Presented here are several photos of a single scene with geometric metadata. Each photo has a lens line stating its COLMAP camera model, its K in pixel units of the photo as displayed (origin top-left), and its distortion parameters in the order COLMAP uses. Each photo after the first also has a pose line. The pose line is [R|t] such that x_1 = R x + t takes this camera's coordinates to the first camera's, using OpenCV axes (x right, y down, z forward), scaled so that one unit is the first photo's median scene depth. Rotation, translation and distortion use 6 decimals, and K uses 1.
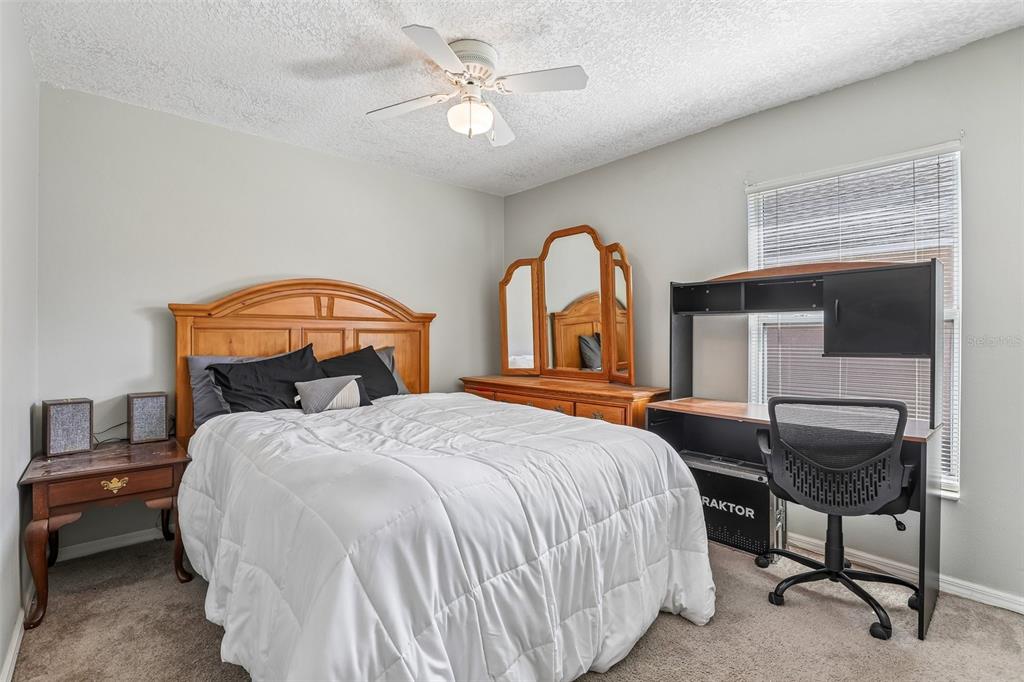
lens RADIAL K [[469.5, 0, 511.5], [0, 469.5, 339.3], [0, 0, 1]] dist [-0.039534, 0.009417]
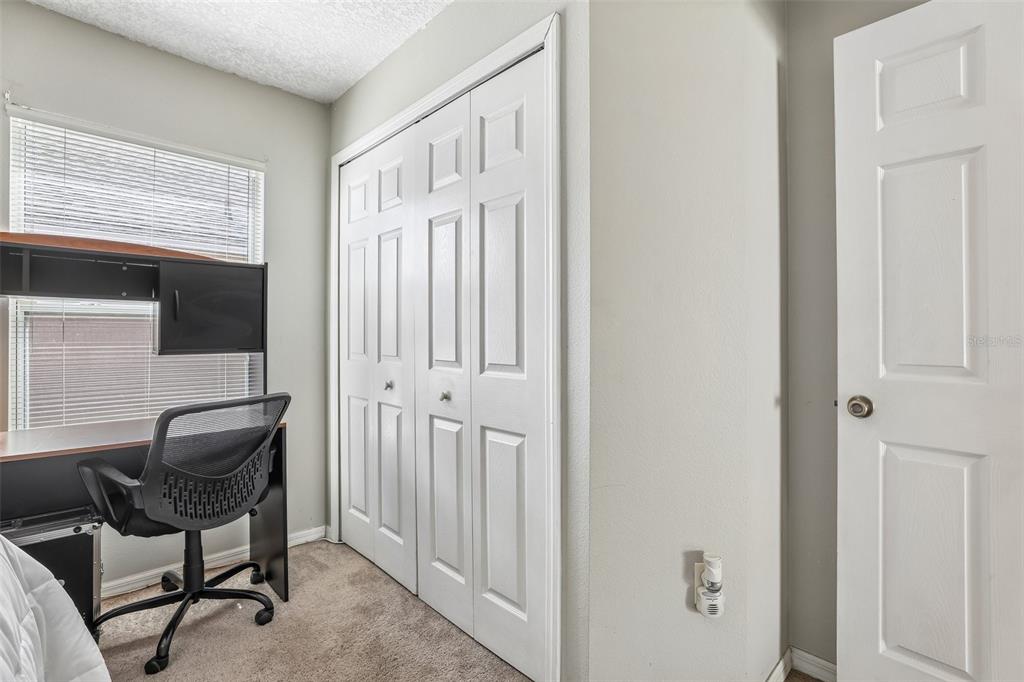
lens RADIAL K [[469.5, 0, 511.4], [0, 469.5, 337.3], [0, 0, 1]] dist [-0.039534, 0.009417]
pose [[-0.046979, -0.004205, 0.998887, -0.225236], [-0.000205, 0.999991, 0.004200, 0.000697], [-0.998896, -0.000007, -0.046979, 0.421939]]
